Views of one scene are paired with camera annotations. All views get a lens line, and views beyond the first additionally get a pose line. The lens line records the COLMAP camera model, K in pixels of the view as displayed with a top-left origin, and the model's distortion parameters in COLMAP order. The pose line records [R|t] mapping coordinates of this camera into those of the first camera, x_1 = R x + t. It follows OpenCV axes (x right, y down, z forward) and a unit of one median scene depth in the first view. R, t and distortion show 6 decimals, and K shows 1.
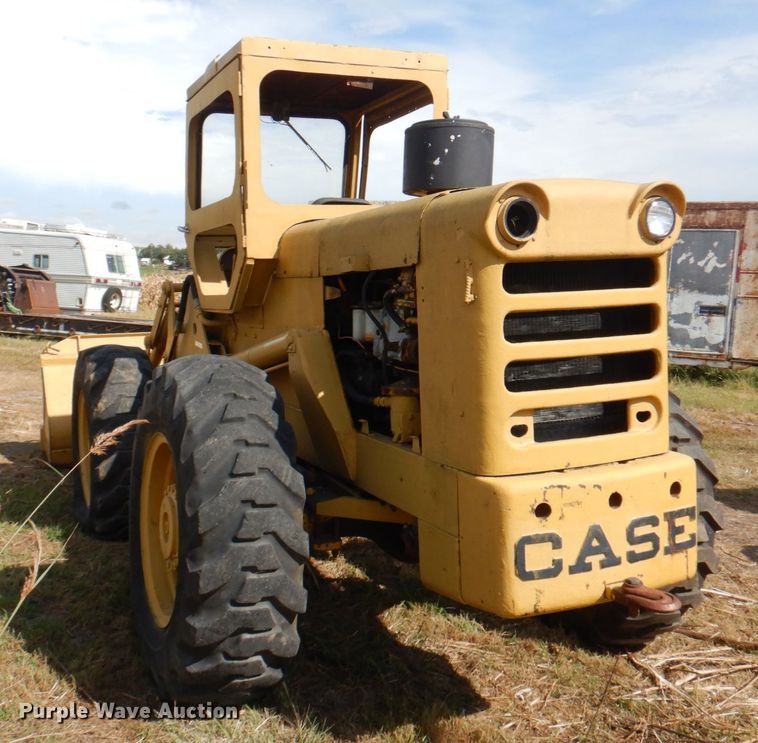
lens RADIAL K [[849.7, 0, 379.0], [0, 849.7, 371.5], [0, 0, 1]] dist [-0.004002, -0.008064]
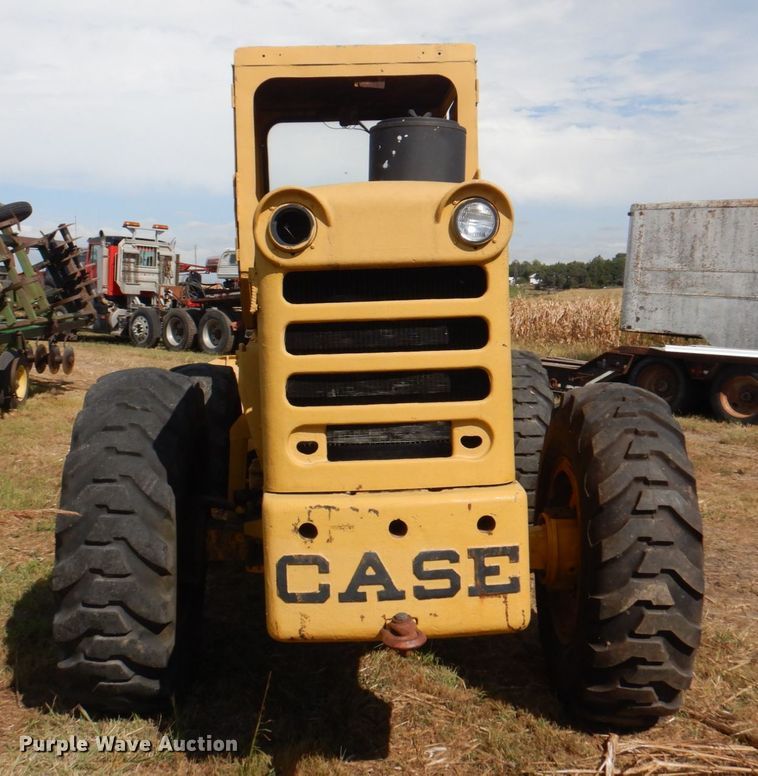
lens RADIAL K [[998.6, 0, 379.0], [0, 998.6, 388.0], [0, 0, 1]] dist [0.011209, 0.012452]
pose [[0.935518, 0.028472, -0.352129, 0.613109], [-0.035514, 0.999277, -0.013552, 0.014797], [0.351489, 0.025183, 0.935853, -0.022622]]
